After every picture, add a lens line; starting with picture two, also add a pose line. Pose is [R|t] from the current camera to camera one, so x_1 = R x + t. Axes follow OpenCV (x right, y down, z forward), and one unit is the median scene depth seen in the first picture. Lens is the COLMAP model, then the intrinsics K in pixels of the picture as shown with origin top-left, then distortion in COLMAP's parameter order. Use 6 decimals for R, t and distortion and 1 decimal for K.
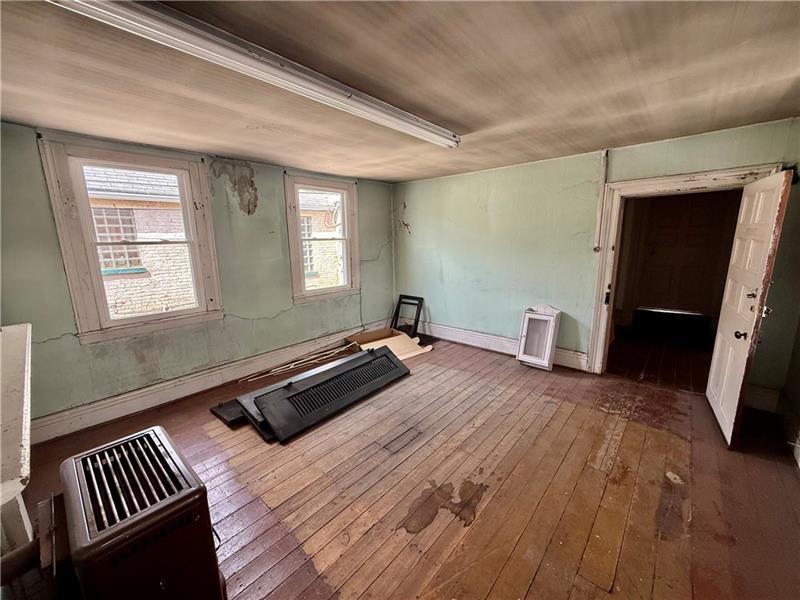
lens RADIAL K [[317.7, 0, 399.6], [0, 317.7, 299.2], [0, 0, 1]] dist [-0.001747, 0.000530]
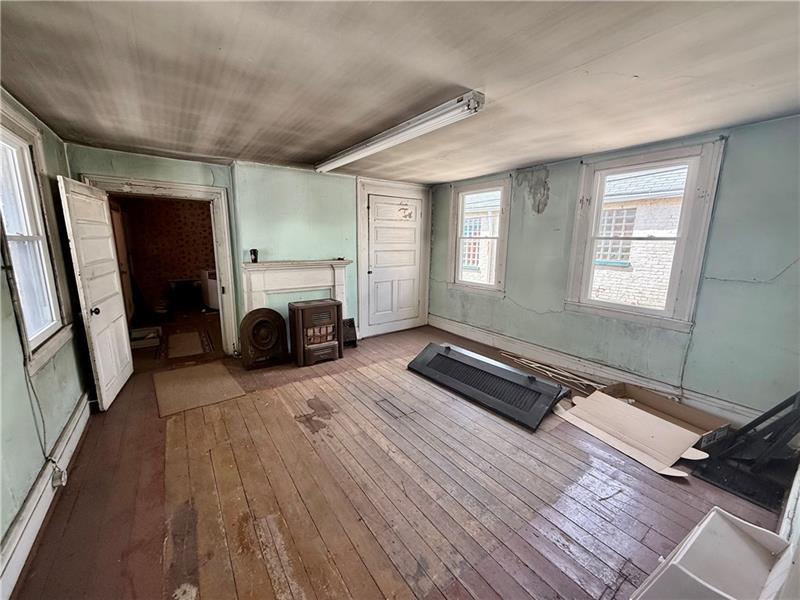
lens RADIAL K [[317.7, 0, 399.3], [0, 317.7, 299.2], [0, 0, 1]] dist [-0.001747, 0.000530]
pose [[-0.223460, 0.198779, -0.954229, 0.783874], [-0.186993, 0.952057, 0.242116, -0.173897], [0.956608, 0.232537, -0.175576, 0.859179]]
